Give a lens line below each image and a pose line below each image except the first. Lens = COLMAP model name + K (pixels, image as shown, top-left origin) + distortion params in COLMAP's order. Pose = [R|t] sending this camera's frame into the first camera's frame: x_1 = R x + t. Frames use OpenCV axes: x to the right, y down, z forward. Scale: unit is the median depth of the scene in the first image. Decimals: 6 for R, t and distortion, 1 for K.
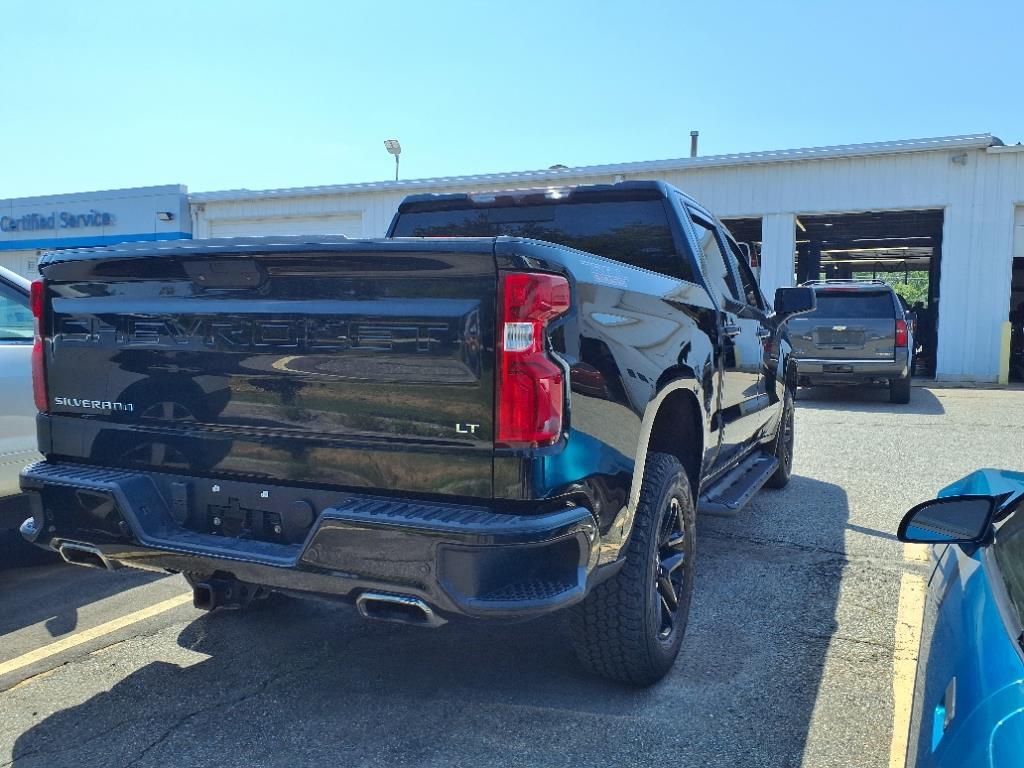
lens RADIAL K [[794.6, 0, 512.0], [0, 794.6, 384.0], [0, 0, 1]] dist [0.059013, -0.081953]
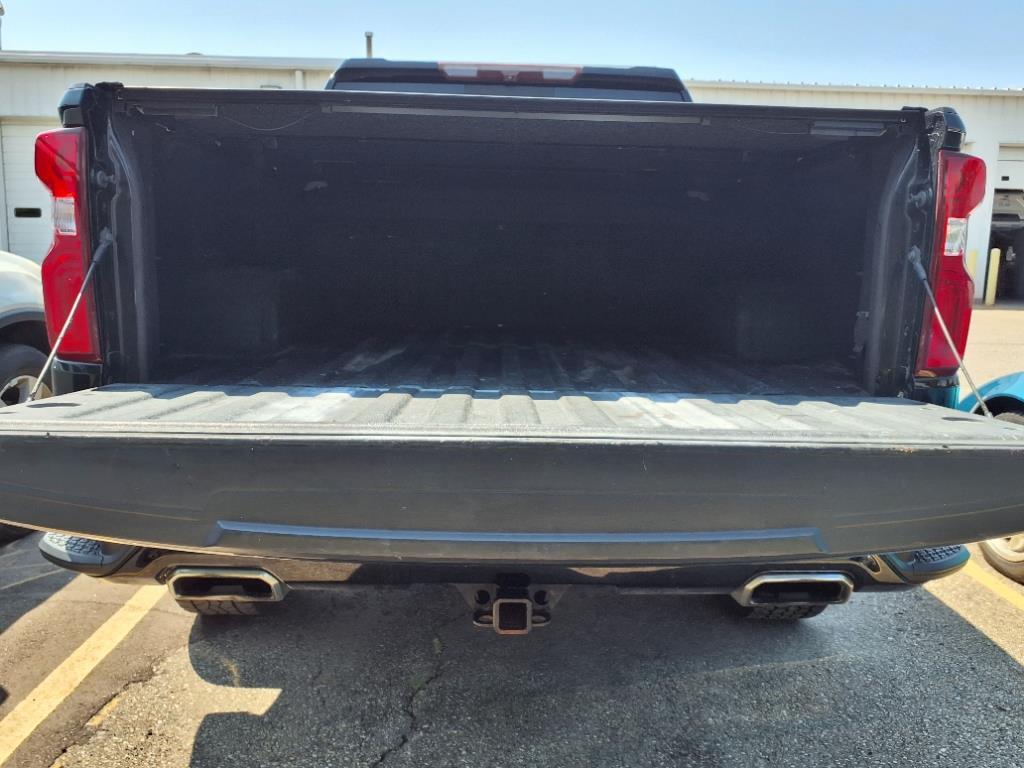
lens RADIAL K [[829.2, 0, 521.9], [0, 829.2, 367.8], [0, 0, 1]] dist [-0.003510, -0.001847]
pose [[0.903704, -0.051641, 0.425032, -0.457209], [0.018059, 0.996414, 0.082667, -0.002197], [-0.427776, -0.067031, 0.901396, 0.252905]]
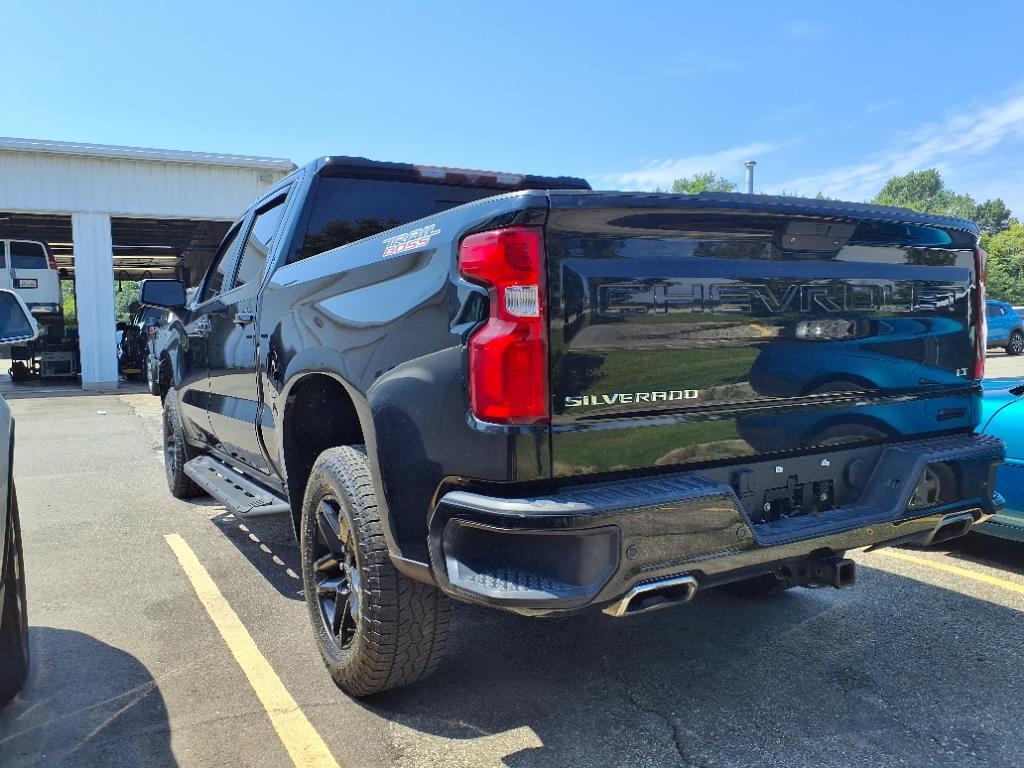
lens RADIAL K [[805.3, 0, 512.0], [0, 805.3, 384.0], [0, 0, 1]] dist [0.079622, -0.139285]
pose [[0.602702, -0.076924, 0.794250, -0.941712], [0.089139, 0.995603, 0.028784, -0.015796], [-0.792972, 0.053451, 0.606909, 0.489877]]
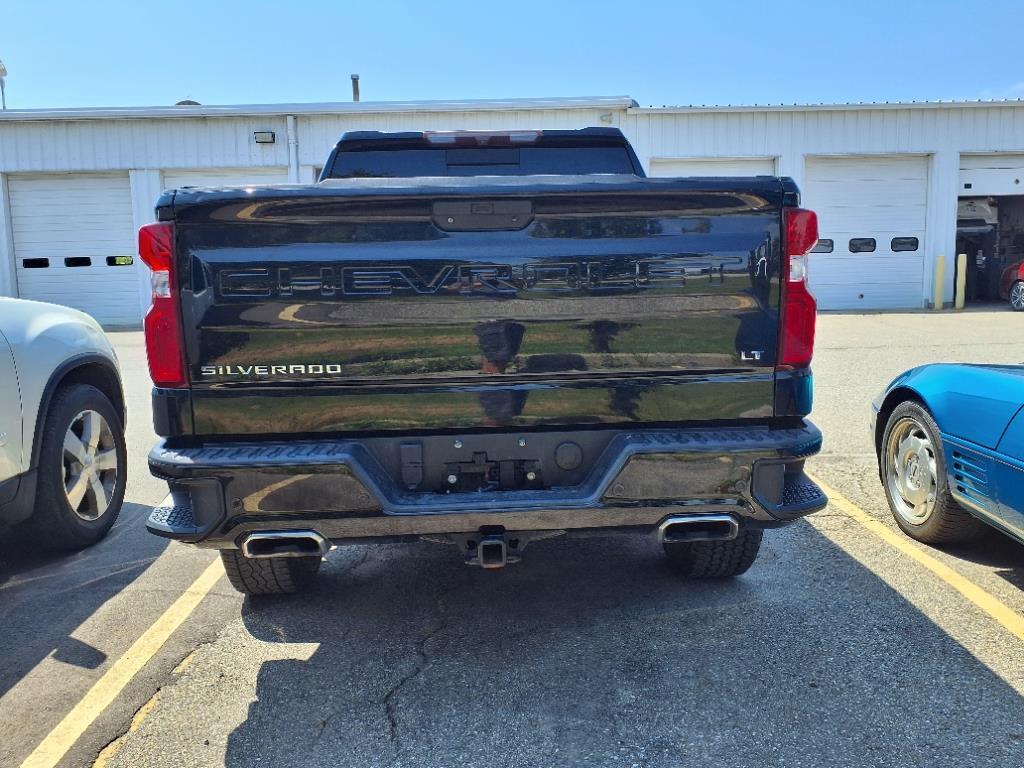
lens RADIAL K [[805.3, 0, 512.0], [0, 805.3, 384.0], [0, 0, 1]] dist [0.079622, -0.139285]
pose [[0.901558, -0.091233, 0.422929, -0.515825], [0.066225, 0.995095, 0.073487, -0.004738], [-0.427559, -0.038244, 0.903178, 0.084499]]
